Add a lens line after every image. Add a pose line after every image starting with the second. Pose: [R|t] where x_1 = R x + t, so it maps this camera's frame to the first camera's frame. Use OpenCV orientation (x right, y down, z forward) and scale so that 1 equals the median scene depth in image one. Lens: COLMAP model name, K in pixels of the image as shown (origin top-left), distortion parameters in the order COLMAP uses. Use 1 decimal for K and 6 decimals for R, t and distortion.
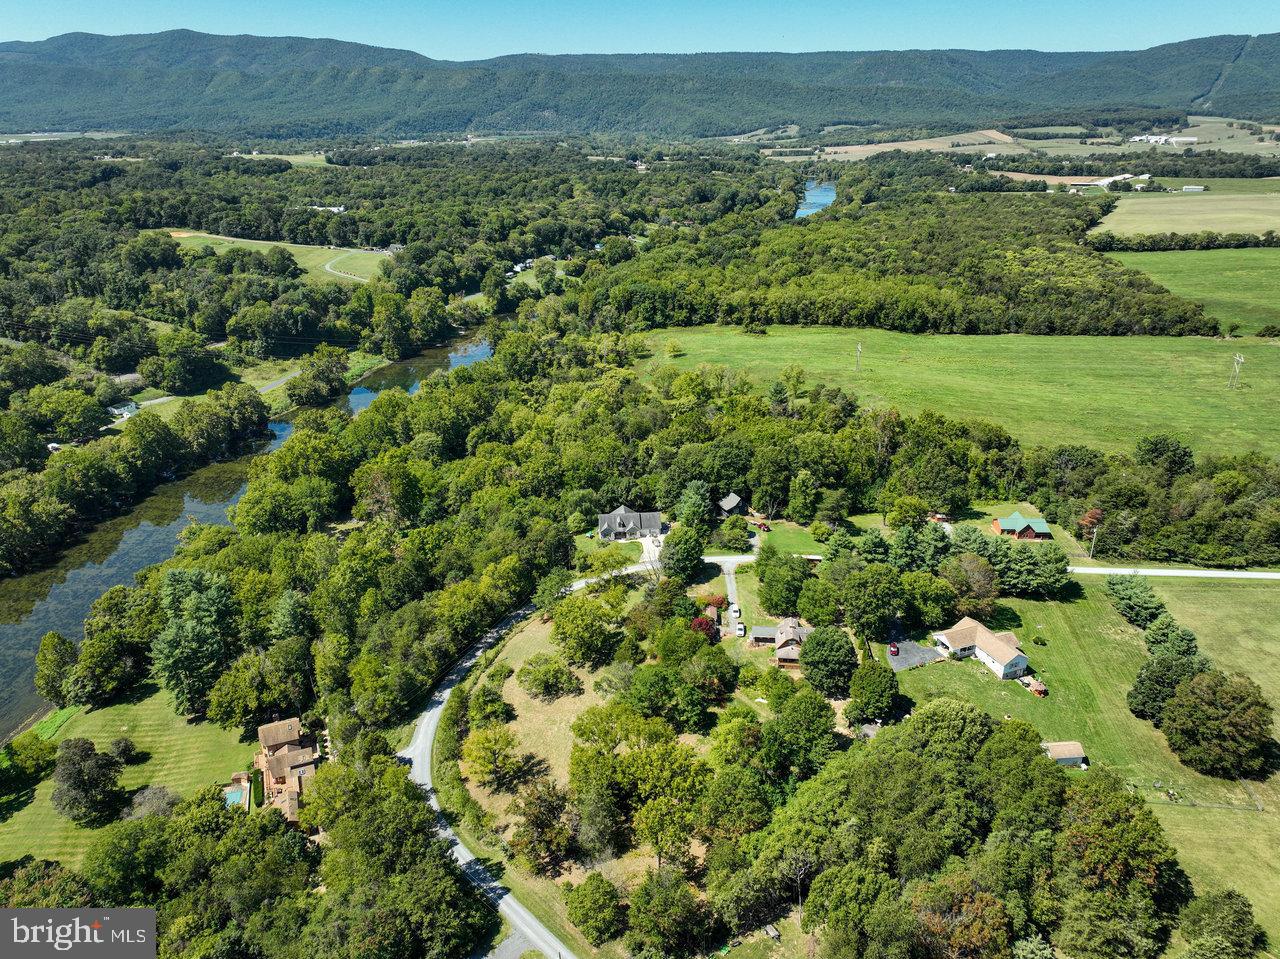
lens RADIAL K [[896.5, 0, 642.5], [0, 896.5, 481.6], [0, 0, 1]] dist [-0.002935, 0.019850]
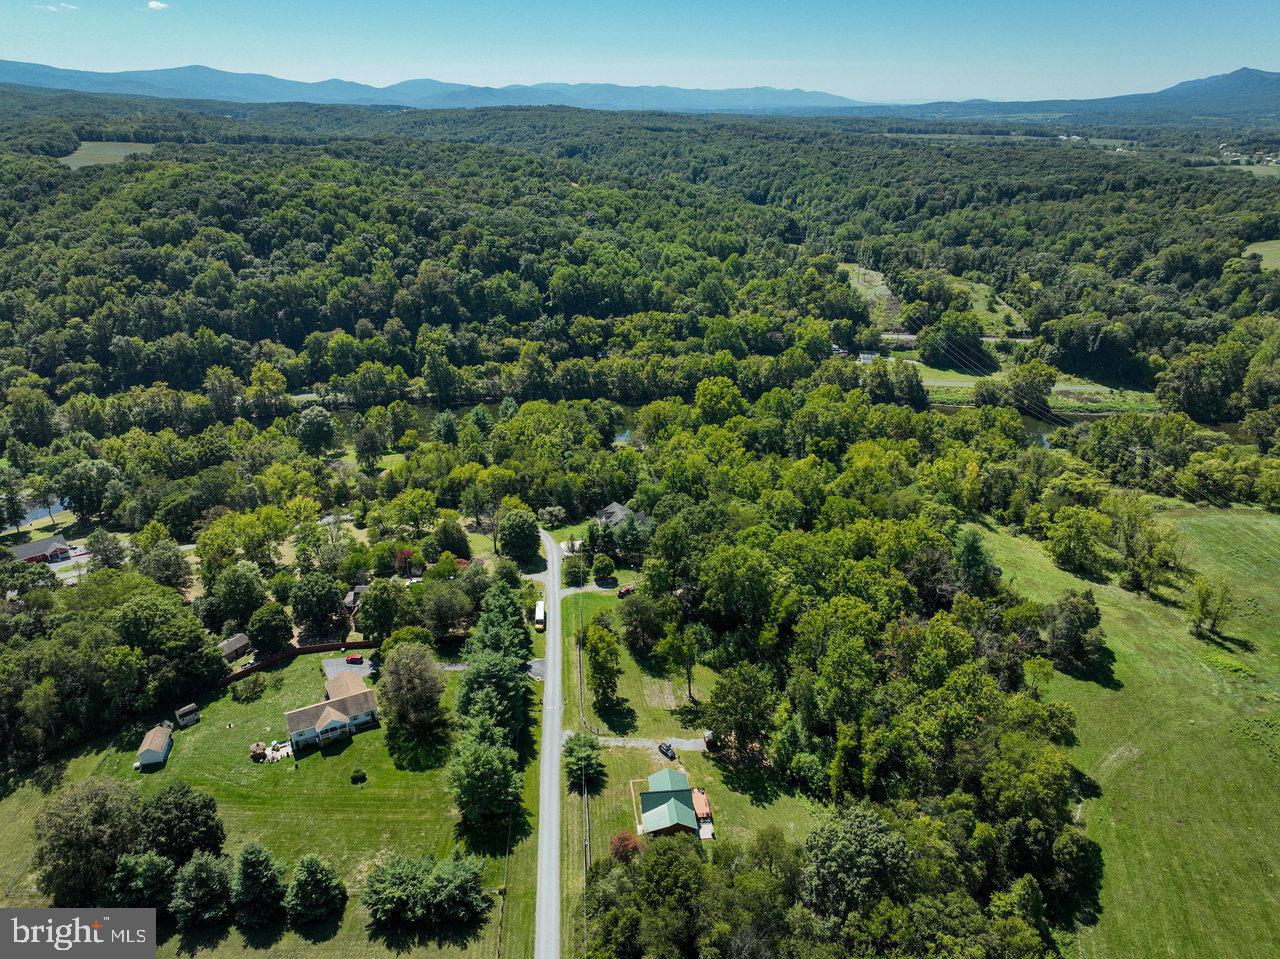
lens RADIAL K [[896.5, 0, 641.9], [0, 896.5, 480.3], [0, 0, 1]] dist [-0.002935, 0.019850]
pose [[0.110412, 0.384805, -0.916370, 0.403127], [-0.383560, 0.867079, 0.317892, -0.146814], [0.916892, 0.316384, 0.243332, 0.348779]]
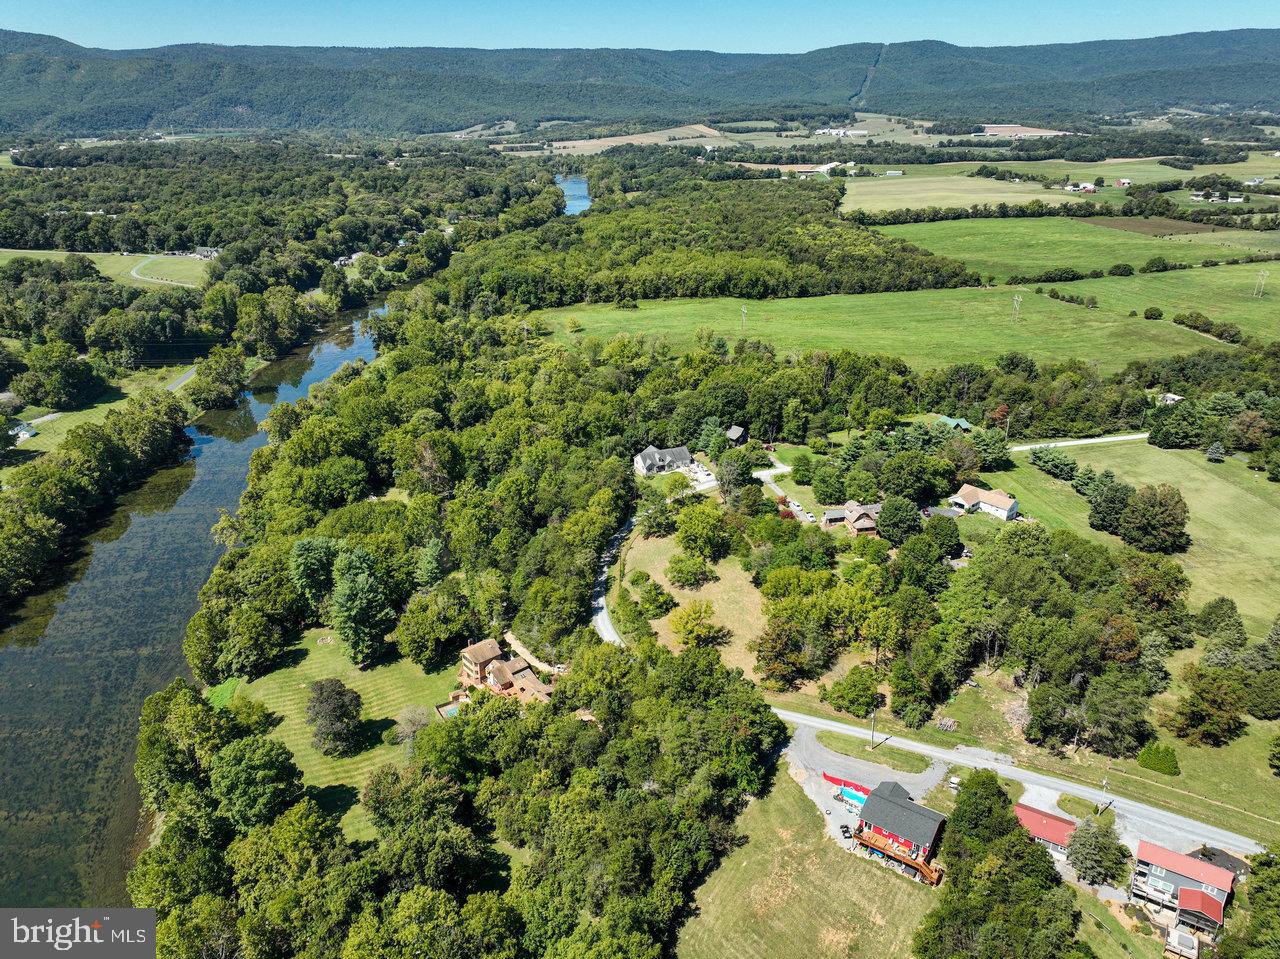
lens RADIAL K [[896.5, 0, 642.7], [0, 896.5, 484.9], [0, 0, 1]] dist [-0.002935, 0.019850]
pose [[0.949883, -0.122036, 0.287802, -0.173971], [0.120074, 0.992462, 0.024528, 0.022273], [-0.288626, 0.011259, 0.957376, -0.051239]]
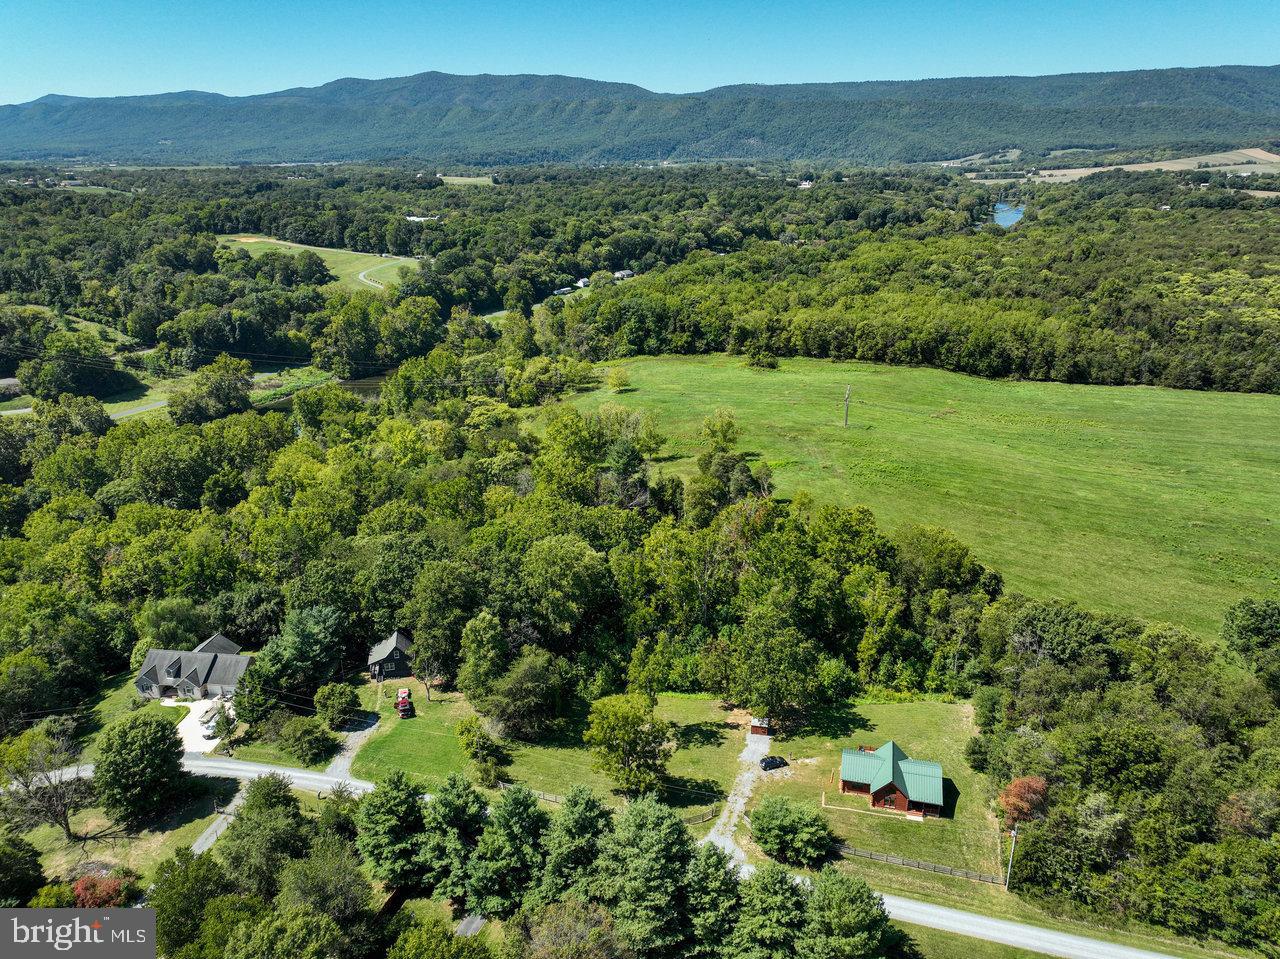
lens RADIAL K [[896.5, 0, 642.4], [0, 896.5, 478.4], [0, 0, 1]] dist [-0.002935, 0.019850]
pose [[0.971339, 0.074873, -0.225598, 0.176512], [-0.083039, 0.996183, -0.026912, -0.038960], [0.222721, 0.044874, 0.973849, 0.223654]]
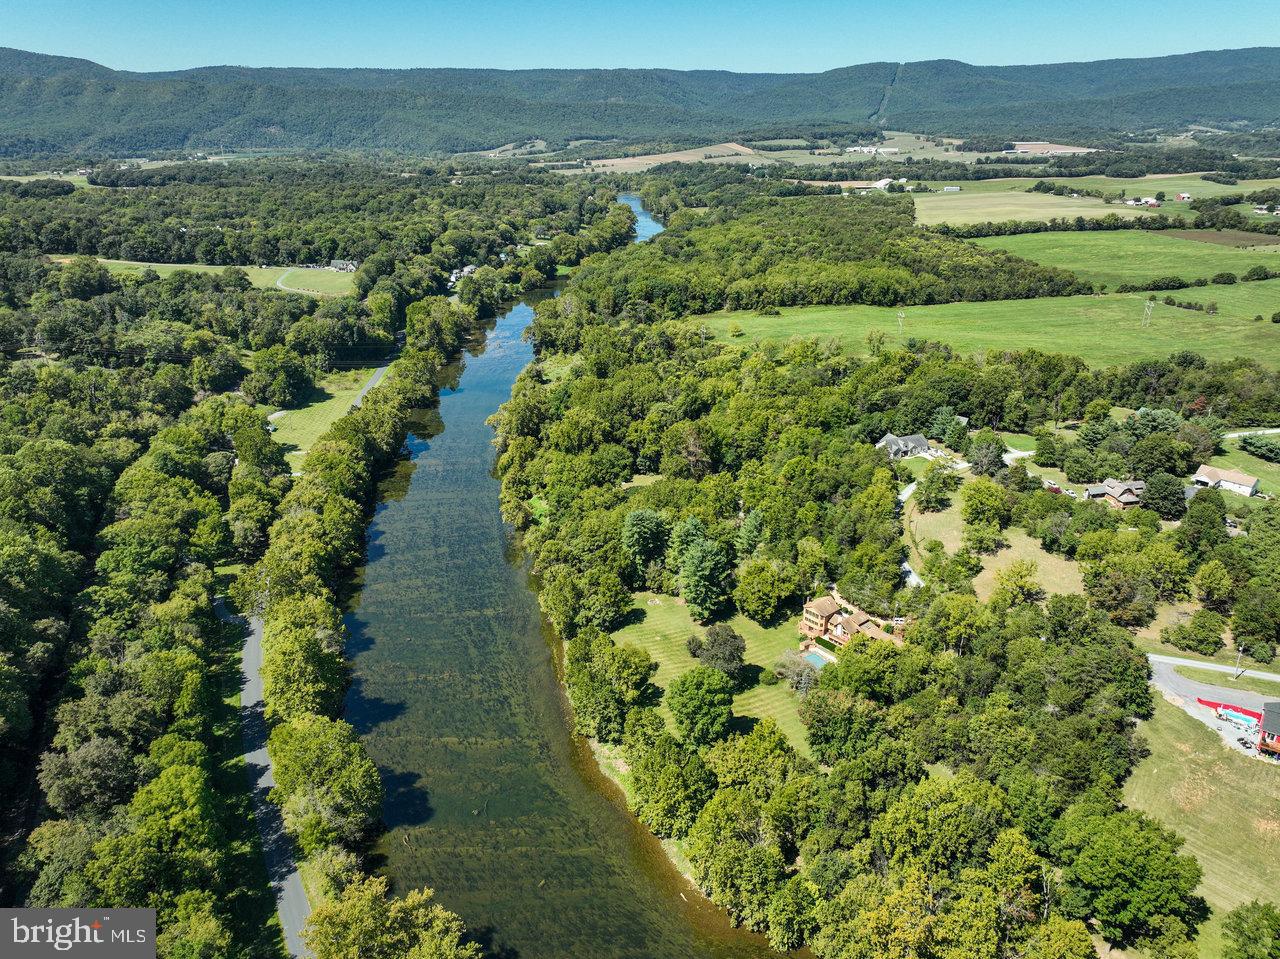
lens RADIAL K [[896.5, 0, 644.2], [0, 896.5, 485.9], [0, 0, 1]] dist [-0.002935, 0.019850]
pose [[0.950886, -0.118729, 0.285867, -0.336543], [0.121841, 0.992525, 0.006942, 0.023104], [-0.284554, 0.028229, 0.958244, -0.053037]]
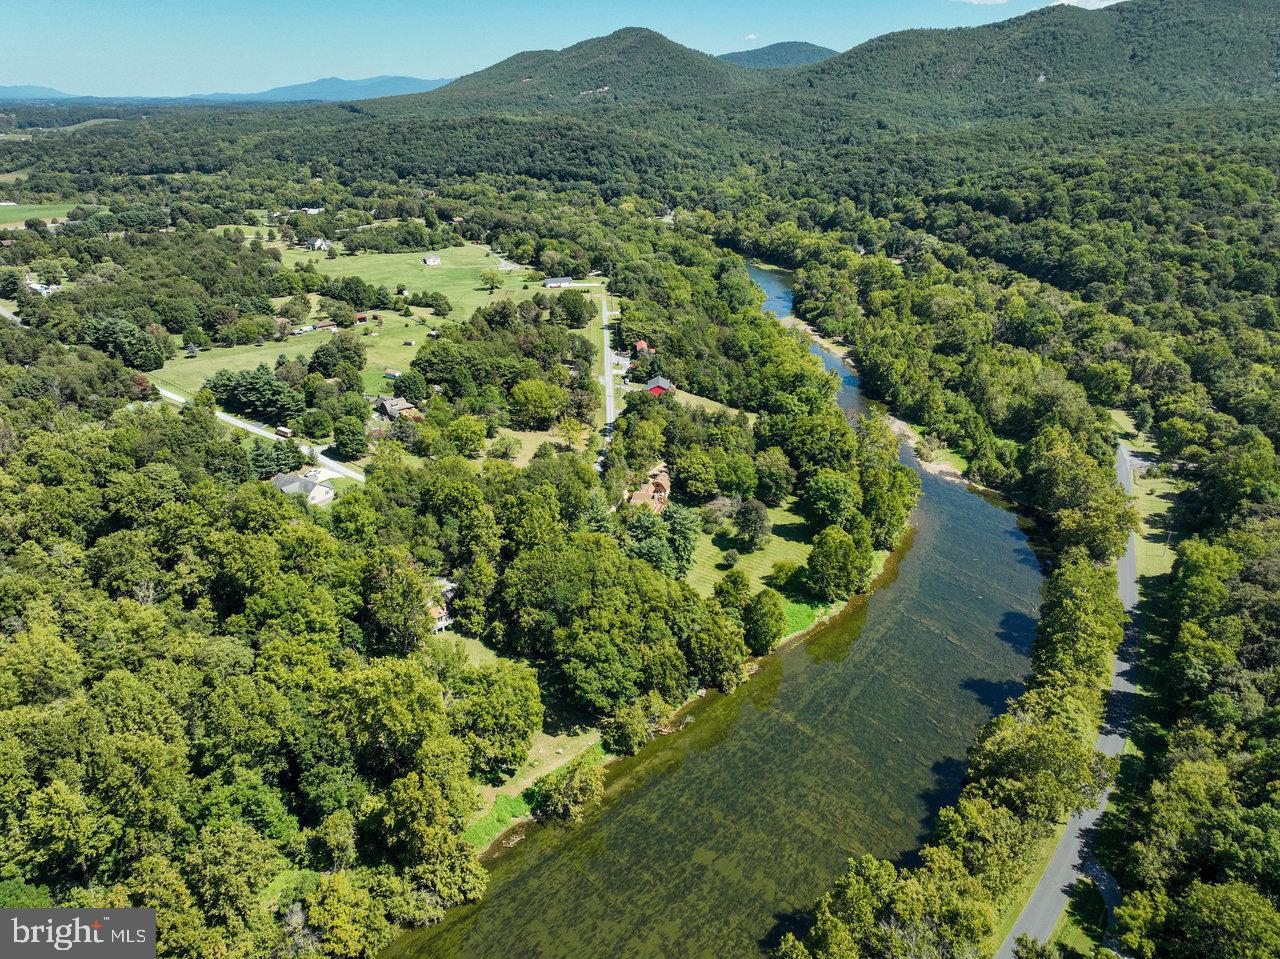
lens RADIAL K [[896.5, 0, 644.1], [0, 896.5, 471.0], [0, 0, 1]] dist [-0.002935, 0.019850]
pose [[-0.785135, -0.240771, 0.570607, -0.430509], [0.237742, 0.733579, 0.636663, -0.252786], [-0.571876, 0.635524, -0.518717, 0.599692]]
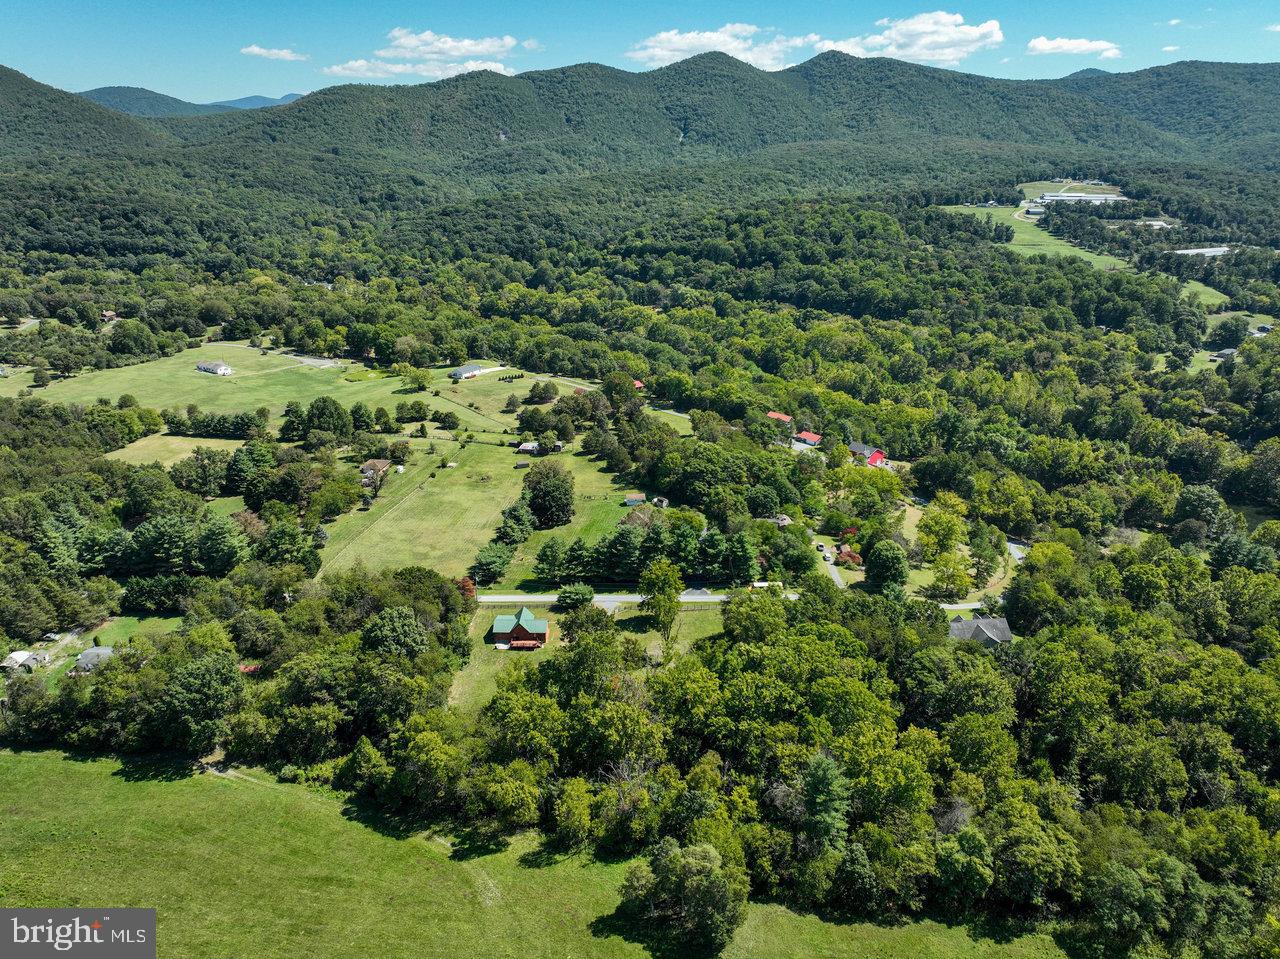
lens RADIAL K [[896.5, 0, 643.2], [0, 896.5, 518.5], [0, 0, 1]] dist [-0.002935, 0.019850]
pose [[-0.999892, -0.006542, -0.013171, 0.143884], [-0.013917, 0.710350, 0.703711, -0.286707], [0.004752, 0.703818, -0.710364, 0.697210]]
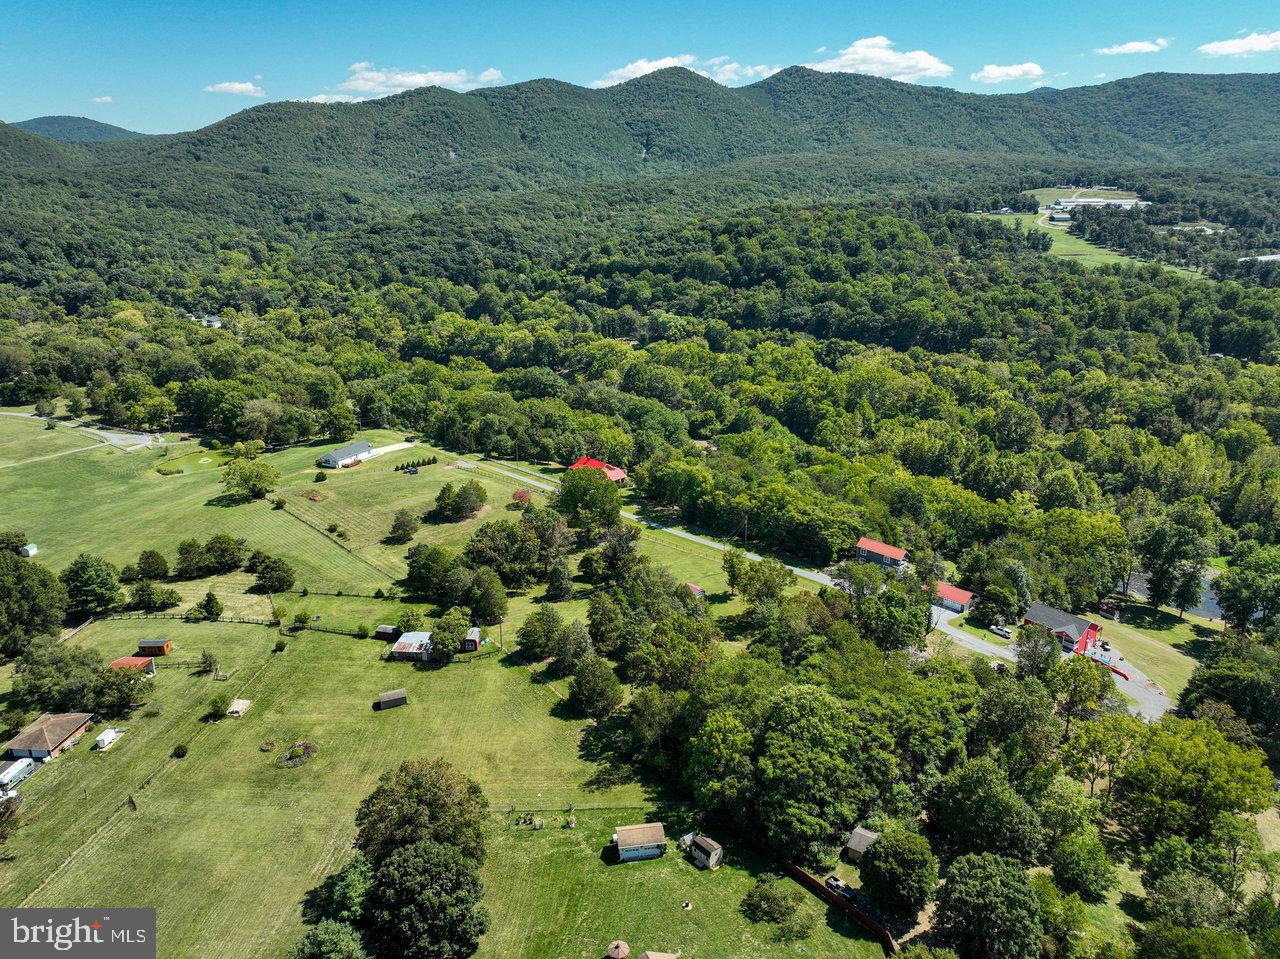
lens RADIAL K [[896.5, 0, 641.4], [0, 896.5, 486.2], [0, 0, 1]] dist [-0.002935, 0.019850]
pose [[-0.998669, 0.019258, -0.047844, 0.150069], [-0.017208, 0.750094, 0.661107, -0.126405], [0.048620, 0.661051, -0.748764, 0.410931]]
